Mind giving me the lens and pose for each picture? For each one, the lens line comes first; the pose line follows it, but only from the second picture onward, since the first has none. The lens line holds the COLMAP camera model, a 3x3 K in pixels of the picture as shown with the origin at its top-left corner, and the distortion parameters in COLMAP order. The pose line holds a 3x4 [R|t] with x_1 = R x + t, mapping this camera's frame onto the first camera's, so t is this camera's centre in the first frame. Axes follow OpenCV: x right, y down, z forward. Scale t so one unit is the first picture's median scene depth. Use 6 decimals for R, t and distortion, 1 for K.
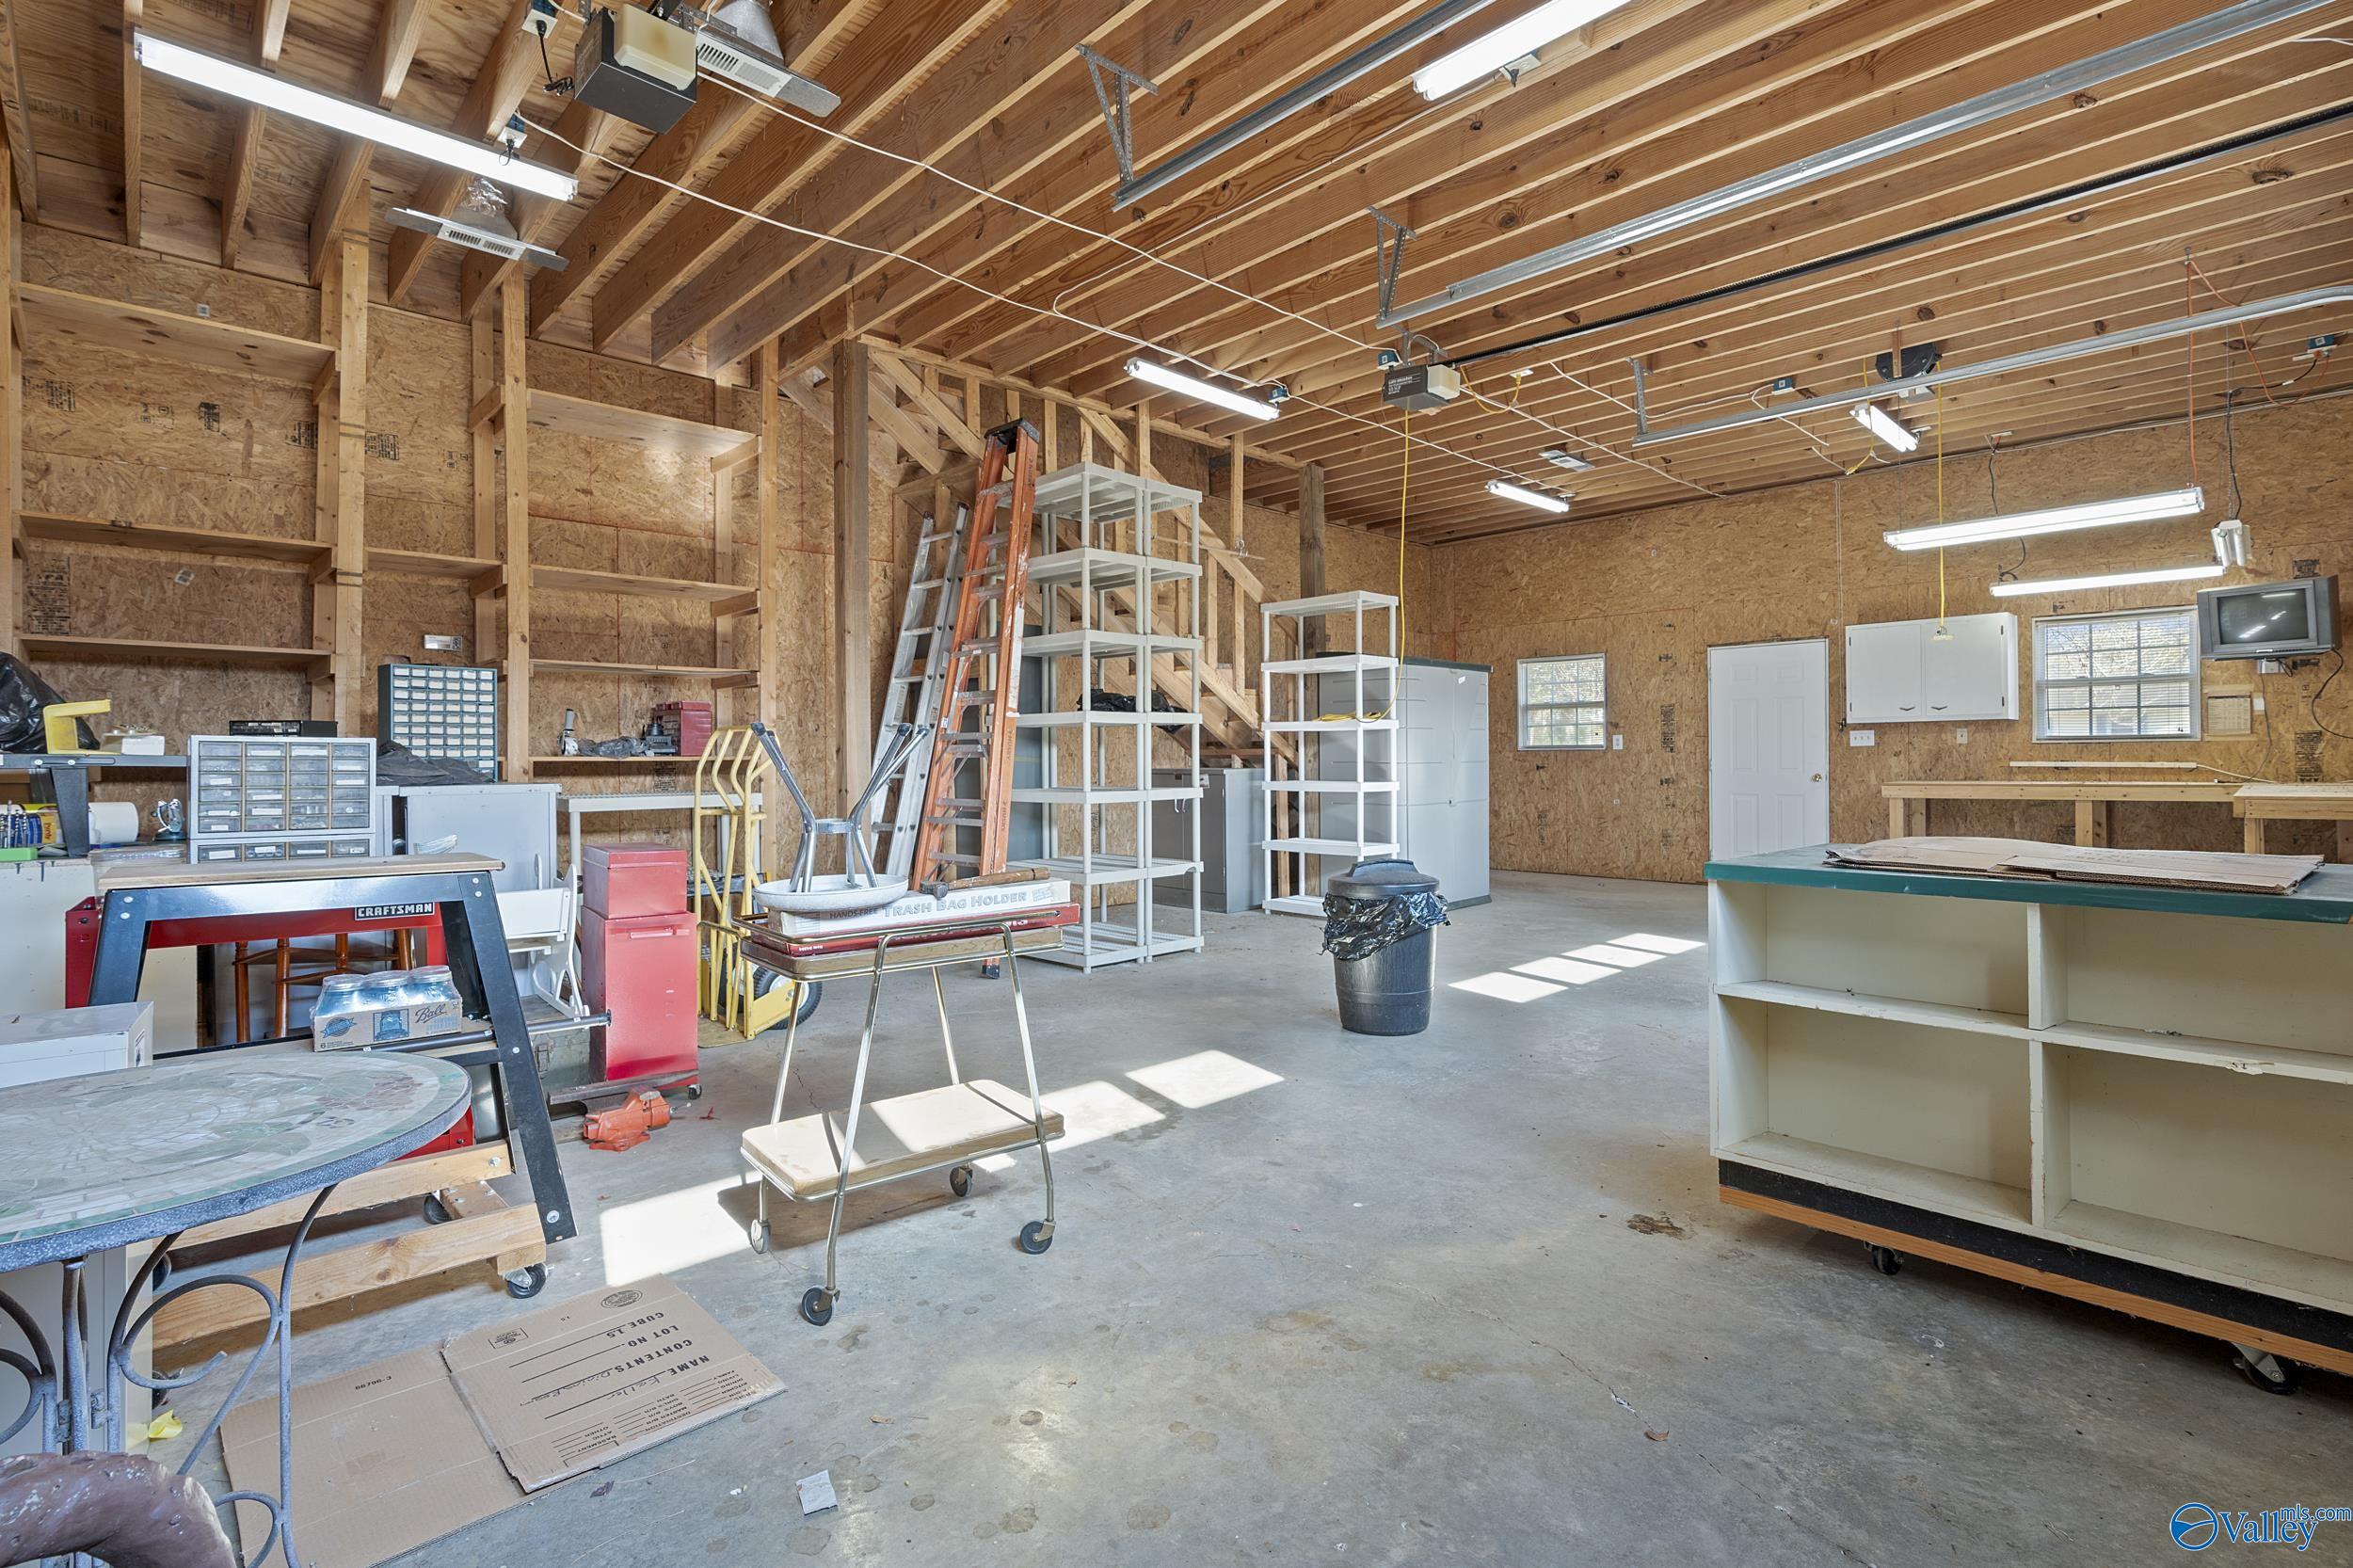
lens RADIAL K [[1070.8, 0, 1175.5], [0, 1070.8, 767.5], [0, 0, 1]] dist [-0.008508, 0.003213]
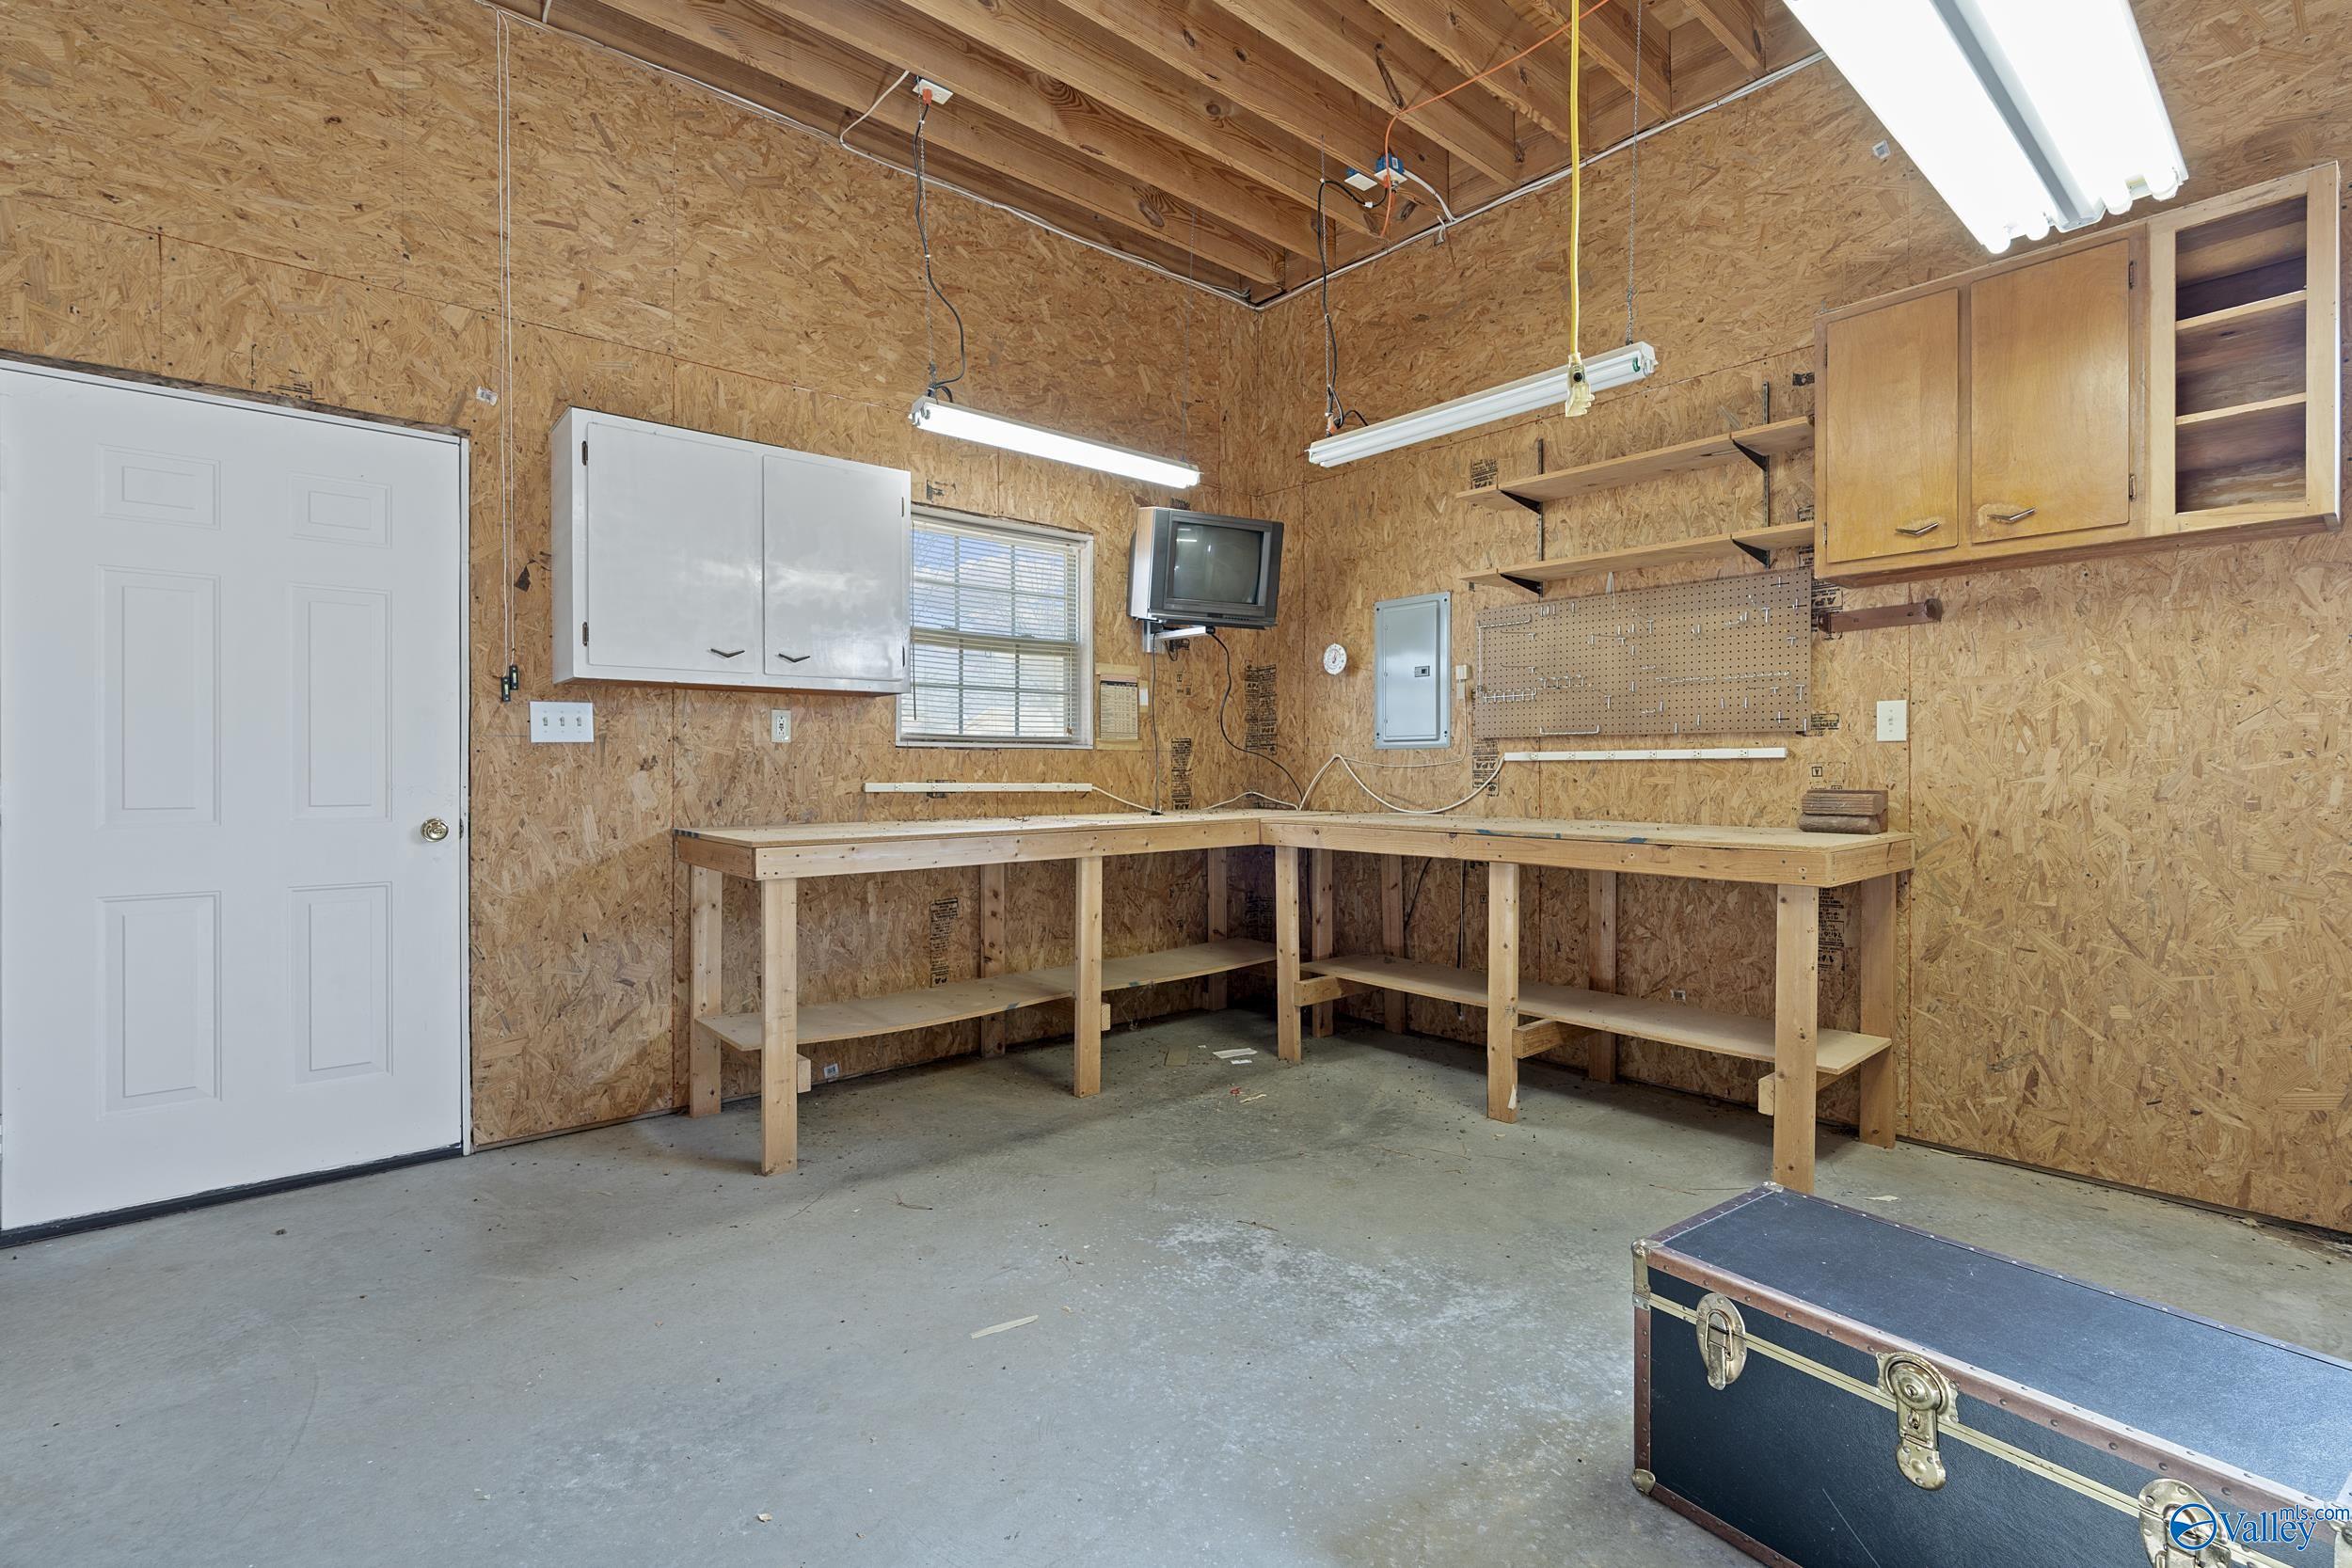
lens RADIAL K [[1070.2, 0, 1175.3], [0, 1070.2, 761.2], [0, 0, 1]] dist [-0.008508, 0.003213]
pose [[0.055129, 0.007120, 0.998454, 0.294125], [-0.001860, 0.999974, -0.007028, -0.011938], [-0.998477, -0.001470, 0.055141, 0.815046]]
